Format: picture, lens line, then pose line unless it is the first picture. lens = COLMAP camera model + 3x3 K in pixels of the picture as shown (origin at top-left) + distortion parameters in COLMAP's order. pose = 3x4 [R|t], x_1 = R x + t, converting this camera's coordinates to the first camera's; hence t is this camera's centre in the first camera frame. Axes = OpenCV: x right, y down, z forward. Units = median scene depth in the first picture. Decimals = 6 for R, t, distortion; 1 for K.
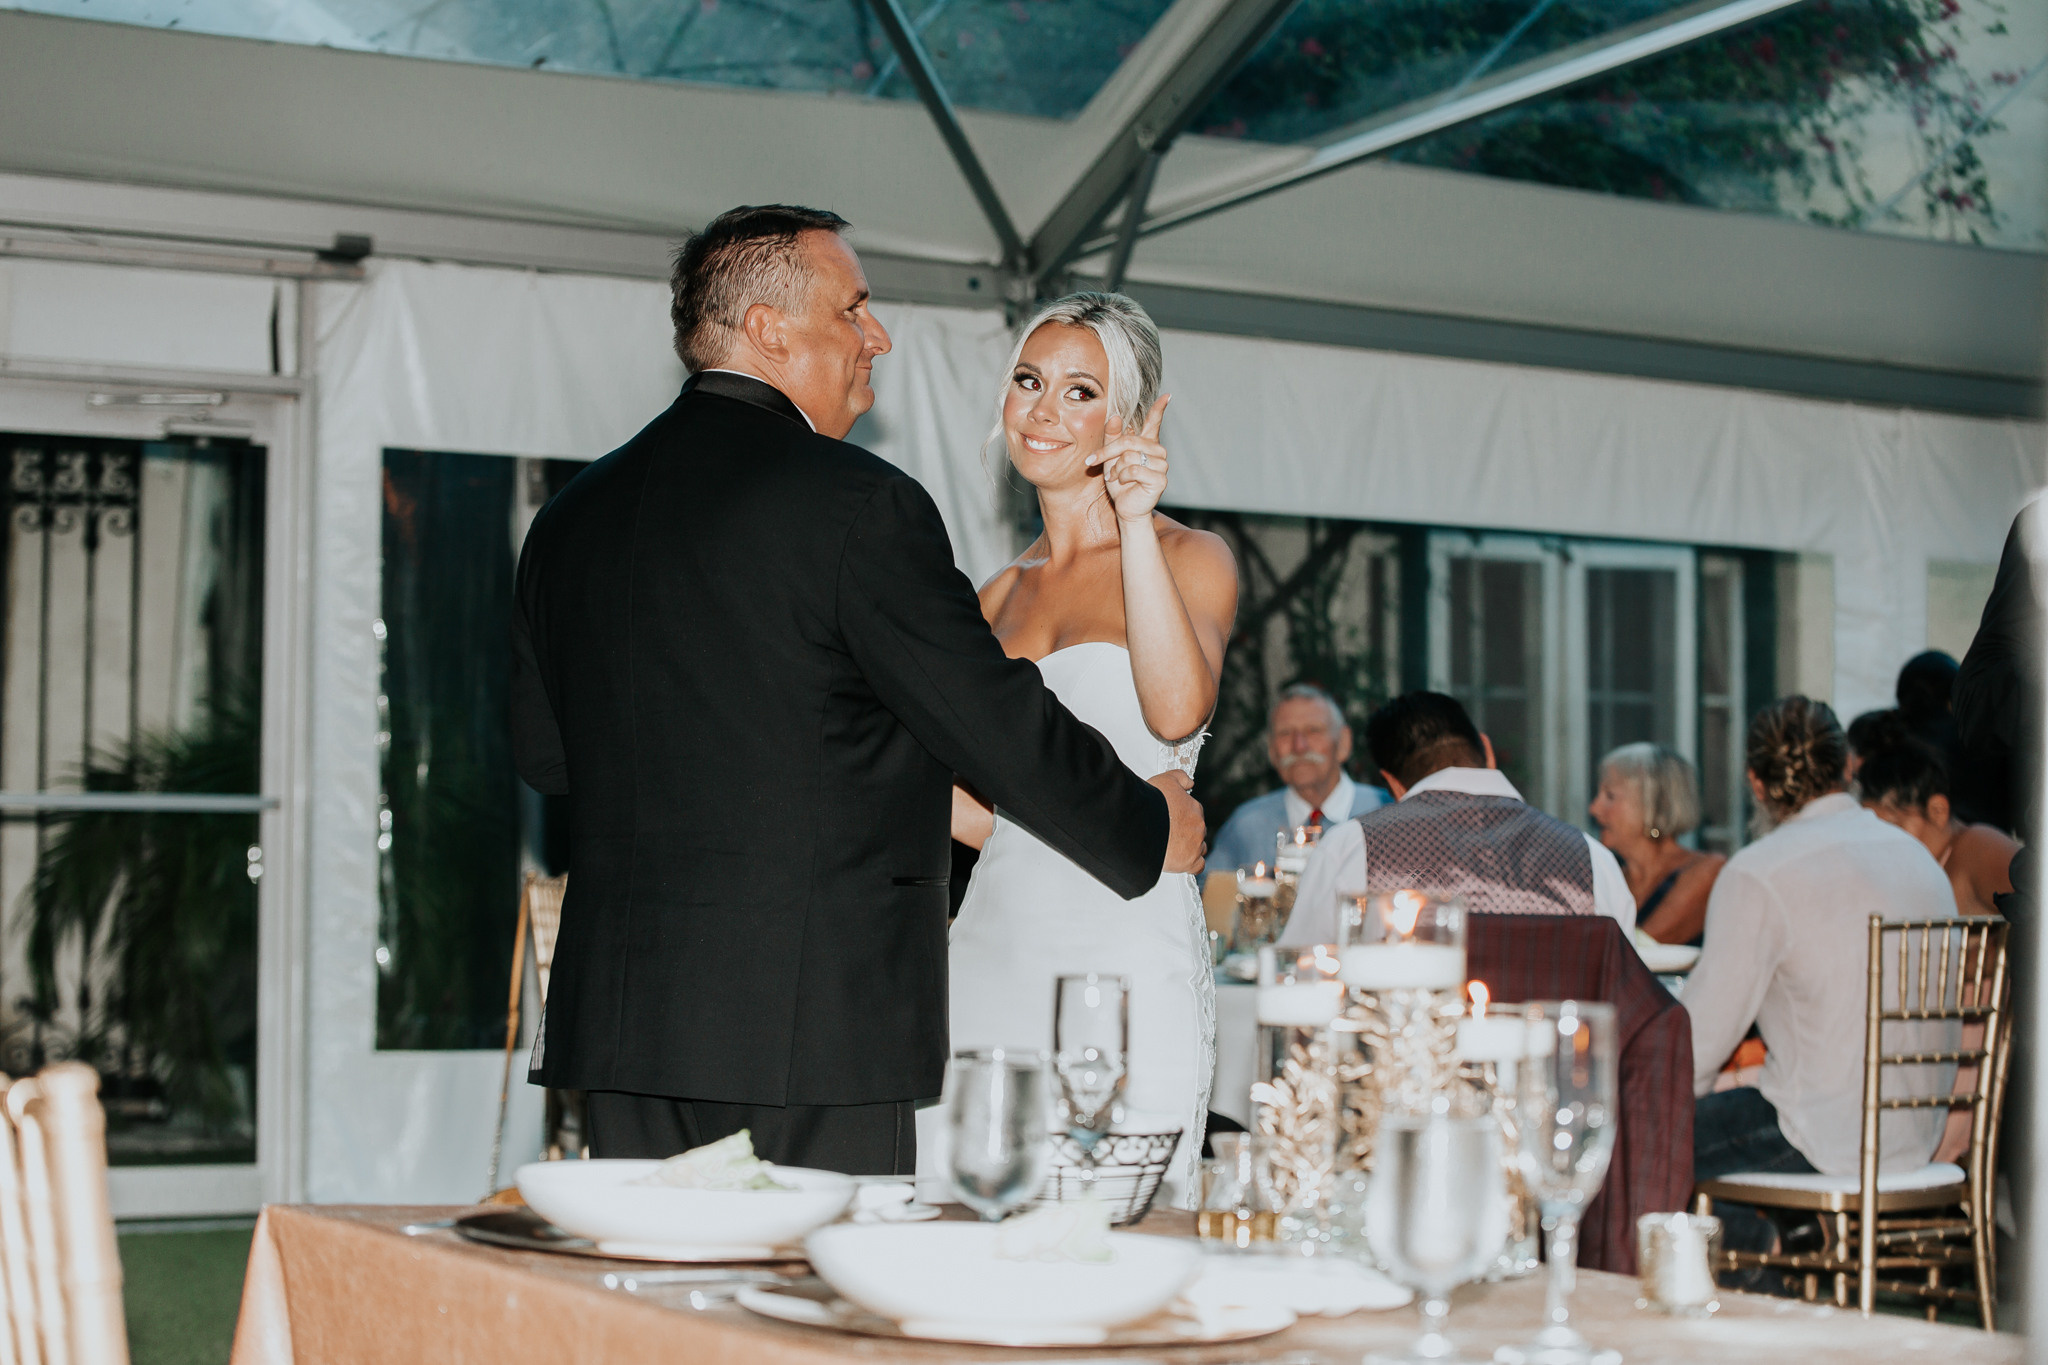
lens RADIAL K [[4136.7, 0, 1024.0], [0, 4136.7, 682.5], [0, 0, 1]] dist [-0.144035, 0.040523]
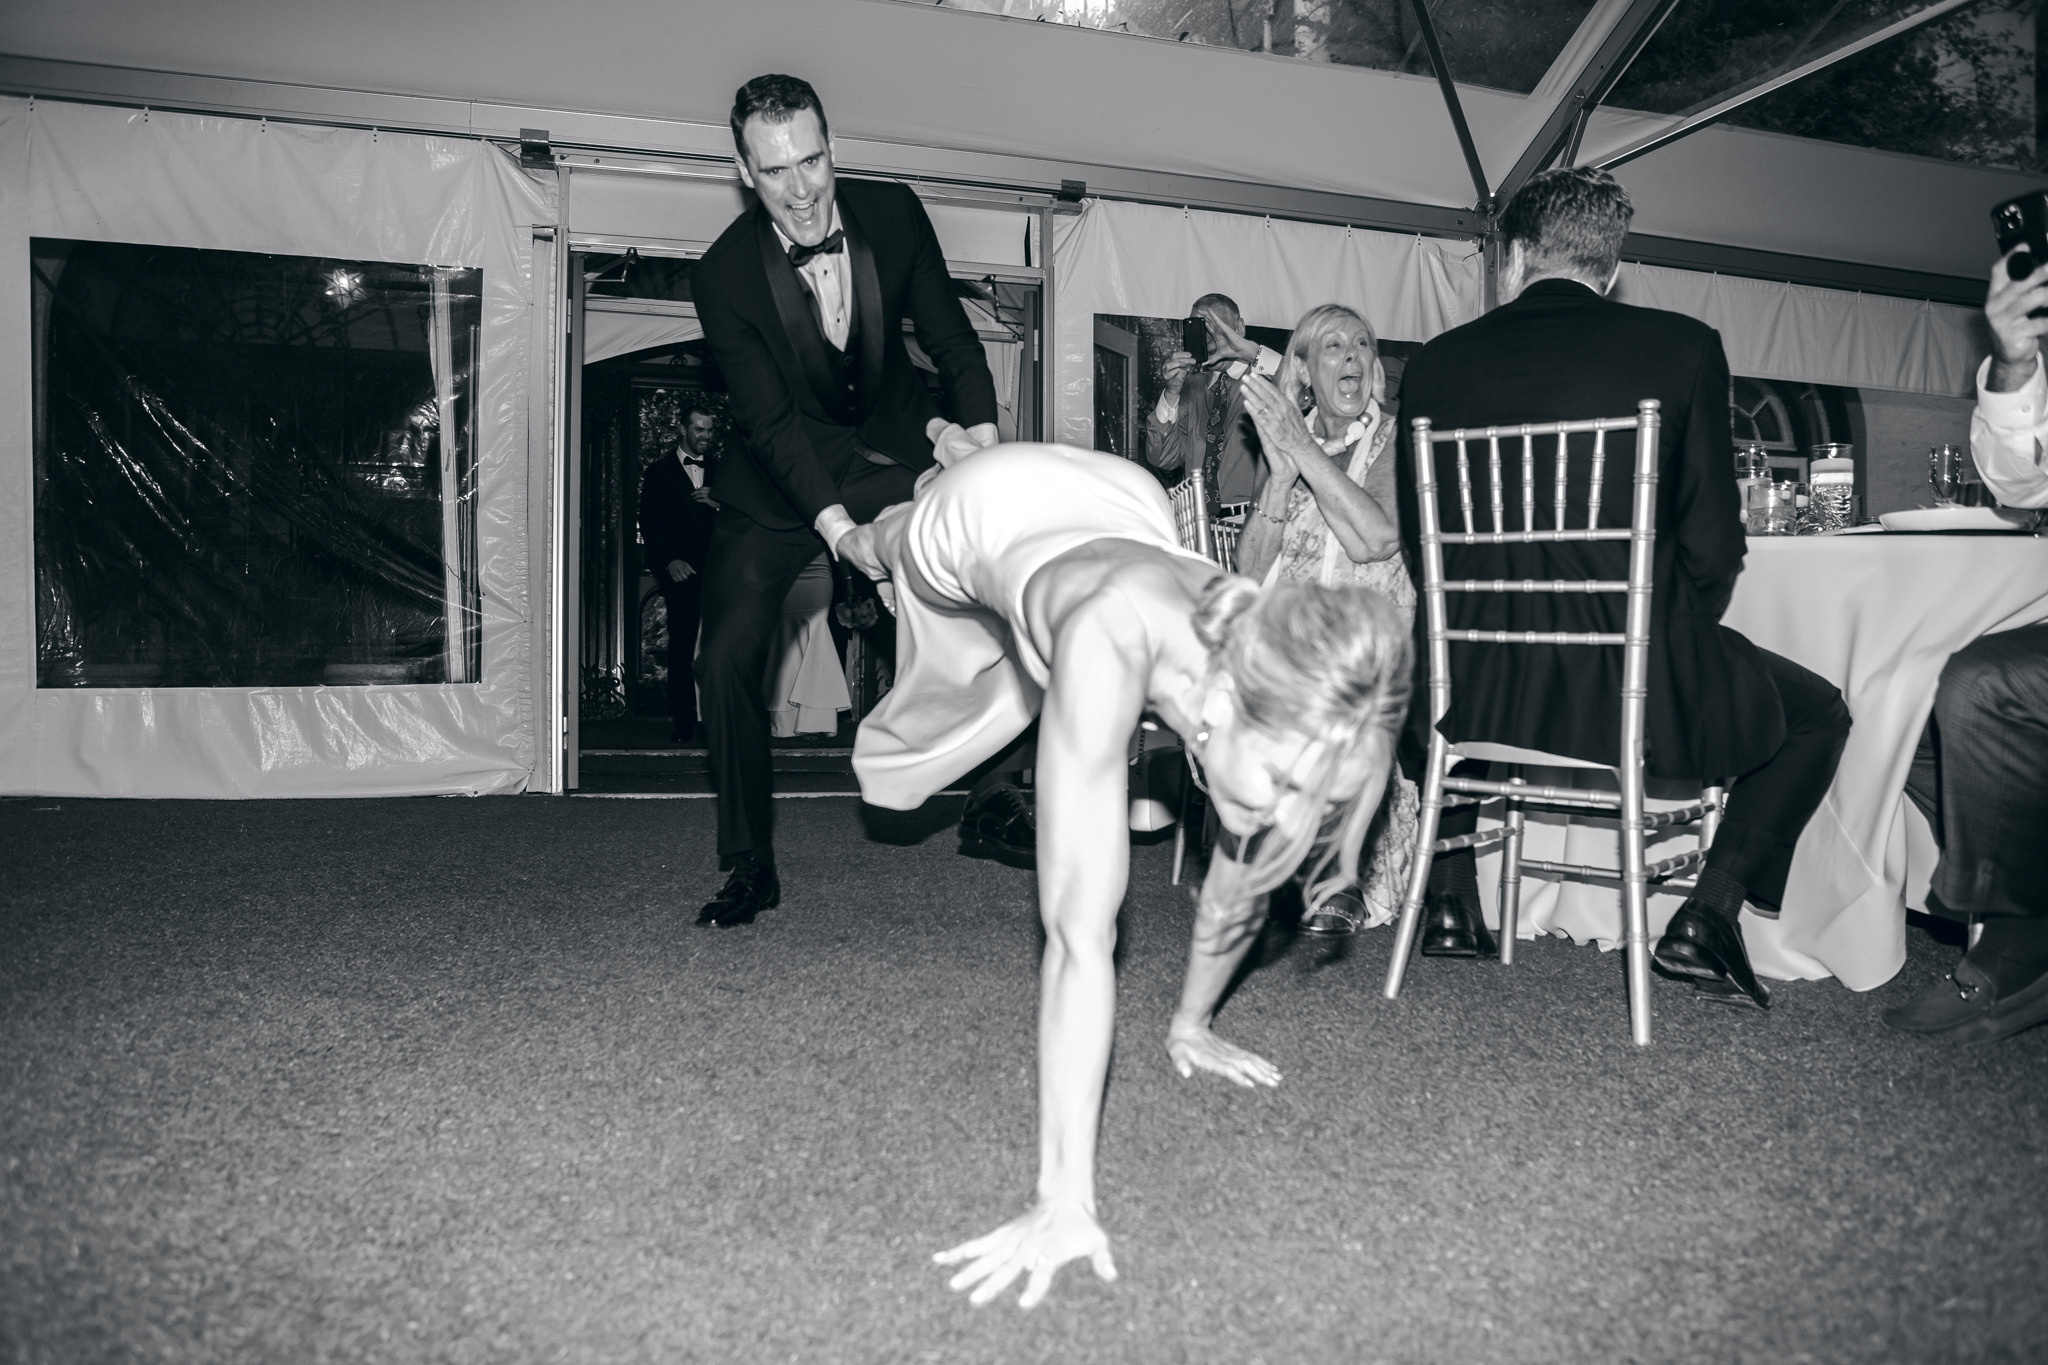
lens RADIAL K [[1456.1, 0, 1024.0], [0, 1456.1, 682.5], [0, 0, 1]] dist [-0.100131, 0.074544]
pose [[0.967968, -0.002888, -0.251057, -0.040326], [0.013101, 0.999153, 0.039021, 0.065463], [0.250732, -0.041060, 0.967185, 0.438340]]
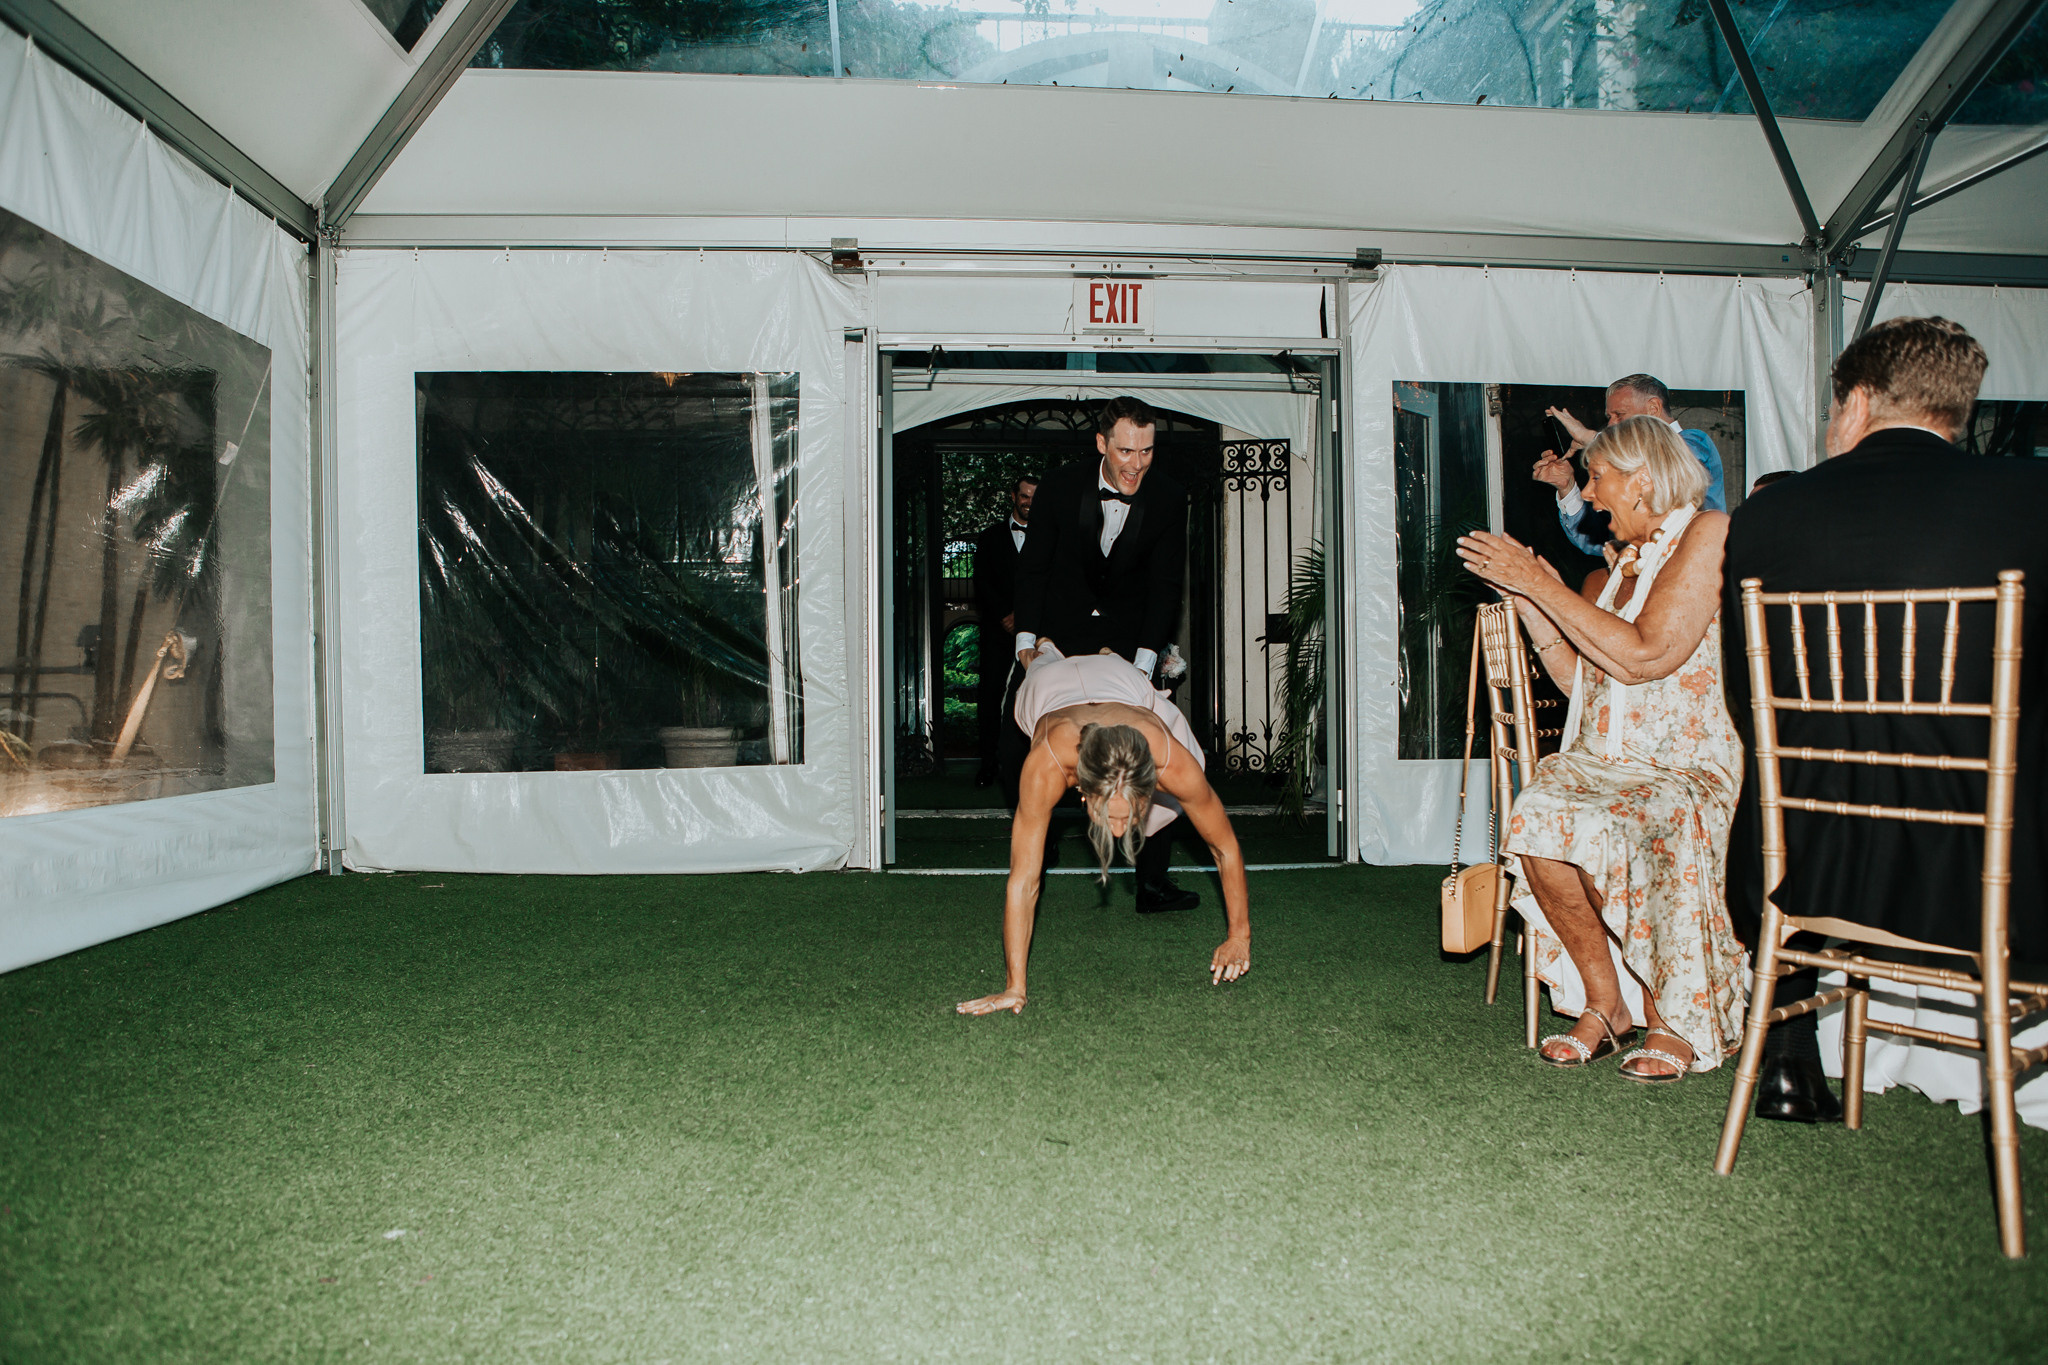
lens RADIAL K [[1456.1, 0, 1024.0], [0, 1456.1, 682.5], [0, 0, 1]] dist [-0.100131, 0.074544]
pose [[0.898021, -0.018646, -0.439557, -0.040889], [0.032917, 0.999149, 0.024867, 0.041340], [0.438720, -0.036800, 0.897870, 0.431636]]
